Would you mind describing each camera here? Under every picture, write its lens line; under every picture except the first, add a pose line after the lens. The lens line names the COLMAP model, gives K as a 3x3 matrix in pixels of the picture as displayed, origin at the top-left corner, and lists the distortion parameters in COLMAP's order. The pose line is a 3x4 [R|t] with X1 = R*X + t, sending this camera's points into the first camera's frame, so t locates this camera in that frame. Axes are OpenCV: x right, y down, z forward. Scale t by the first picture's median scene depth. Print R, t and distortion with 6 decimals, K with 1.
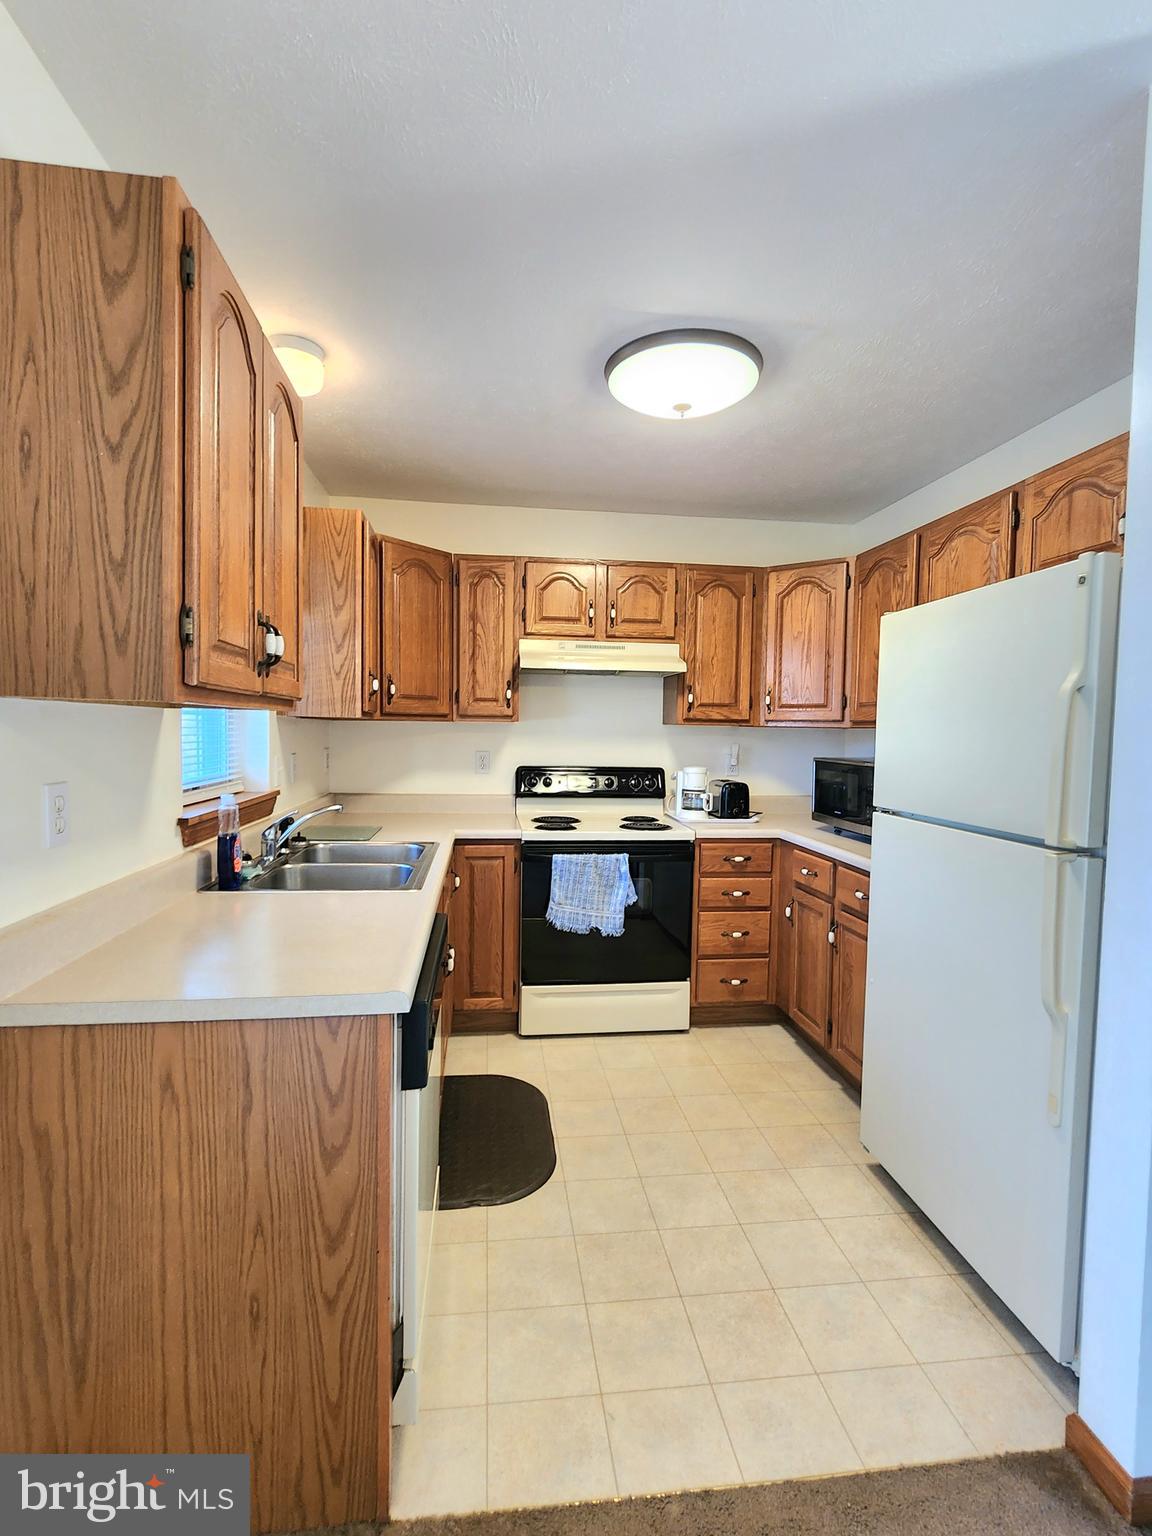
lens RADIAL K [[713.0, 0, 576.0], [0, 713.0, 768.0], [0, 0, 1]] dist [-0.000181, 0.000575]
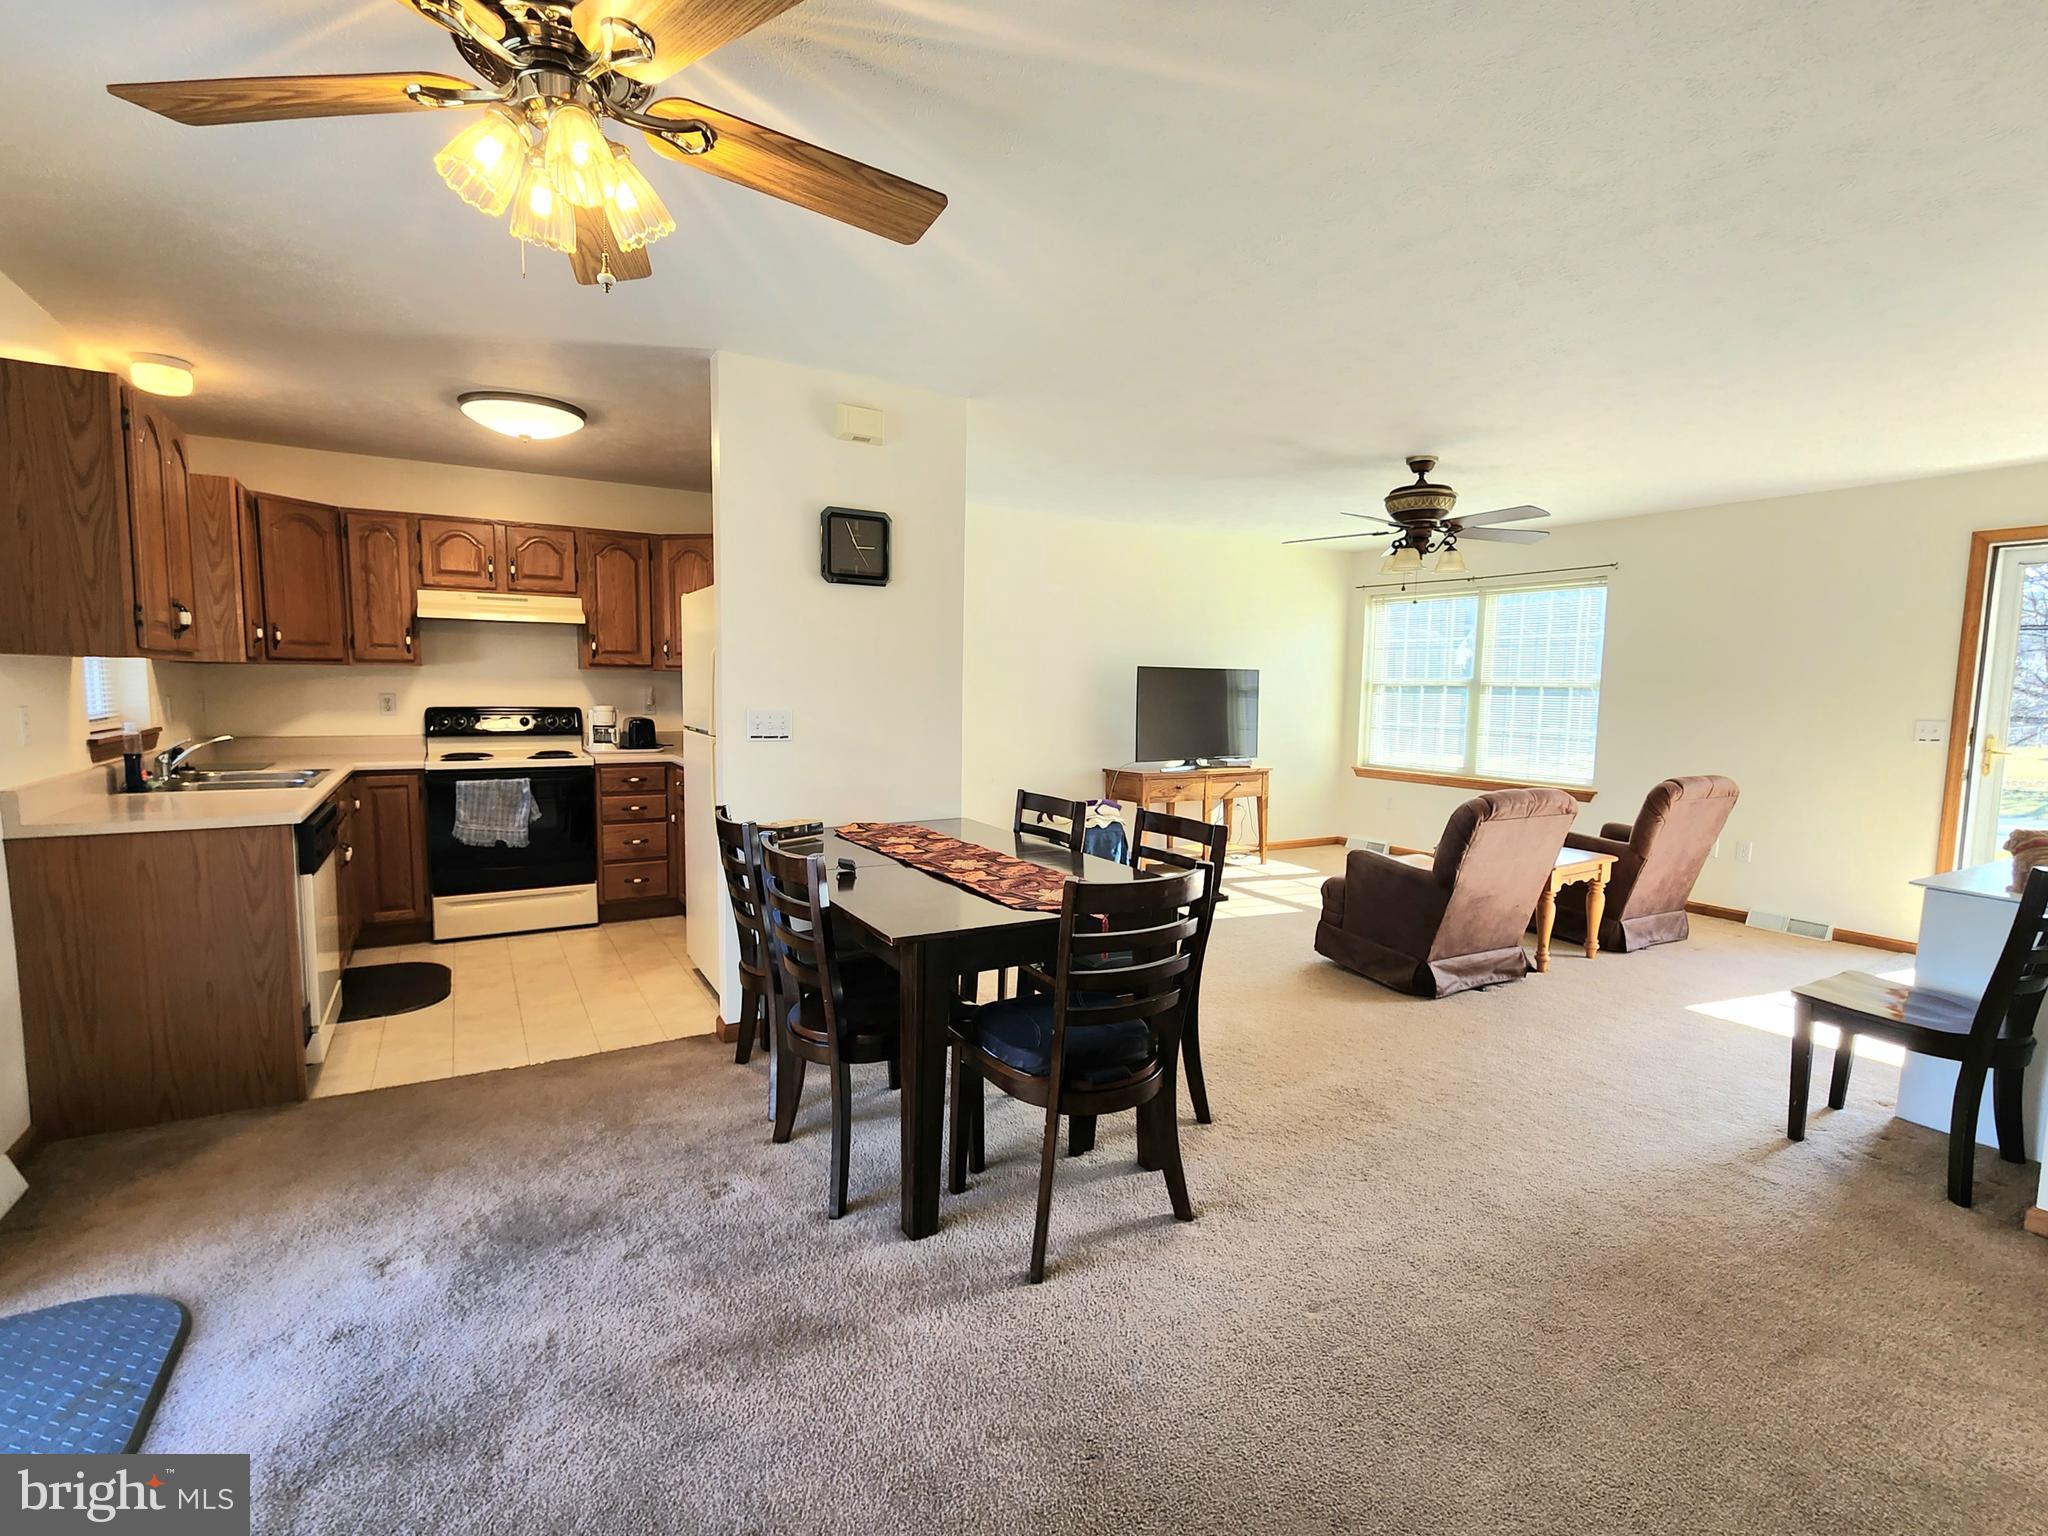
lens RADIAL K [[950.7, 0, 1016.7], [0, 950.7, 777.6], [0, 0, 1]] dist [-0.000181, 0.000575]
pose [[0.919636, -0.042038, 0.390515, 0.202265], [0.020488, 0.998037, 0.059189, 0.042703], [-0.392236, -0.046431, 0.918692, -0.781407]]
